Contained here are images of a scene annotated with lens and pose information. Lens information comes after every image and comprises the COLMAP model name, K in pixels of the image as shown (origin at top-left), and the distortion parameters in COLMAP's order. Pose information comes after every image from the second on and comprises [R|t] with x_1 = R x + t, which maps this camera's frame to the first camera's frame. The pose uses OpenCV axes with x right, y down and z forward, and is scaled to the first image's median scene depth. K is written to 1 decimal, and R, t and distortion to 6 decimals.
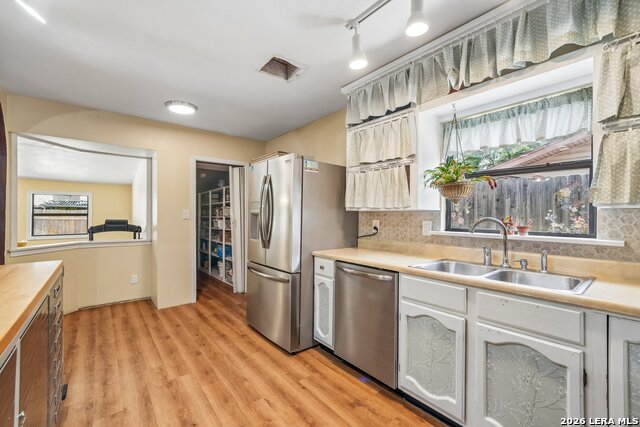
lens RADIAL K [[263.2, 0, 324.9], [0, 263.2, 214.9], [0, 0, 1]] dist [-0.001809, 0.000211]
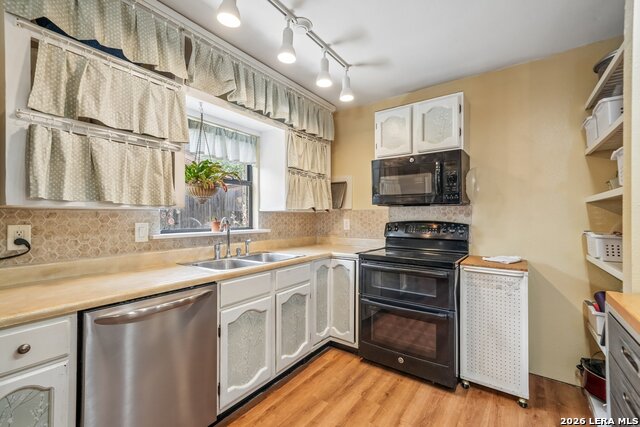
lens RADIAL K [[282.6, 0, 319.2], [0, 282.6, 214.5], [0, 0, 1]] dist [0.011381, -0.000536]
pose [[-0.242396, 0.000420, 0.970177, -0.618161], [-0.004438, 0.999989, -0.001541, -0.002943], [-0.970167, -0.004679, -0.242391, 0.786247]]
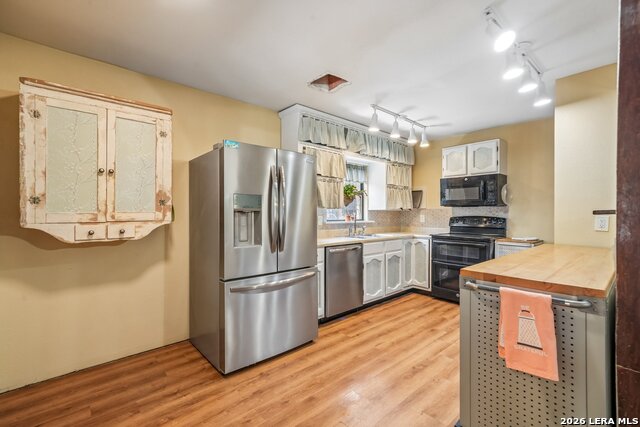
lens RADIAL K [[282.6, 0, 313.8], [0, 282.6, 213.1], [0, 0, 1]] dist [0.011381, -0.000536]
pose [[-0.003410, -0.002815, 0.999990, -1.519253], [-0.005171, 0.999983, 0.002797, 0.000522], [-0.999981, -0.005162, -0.003424, 1.183204]]
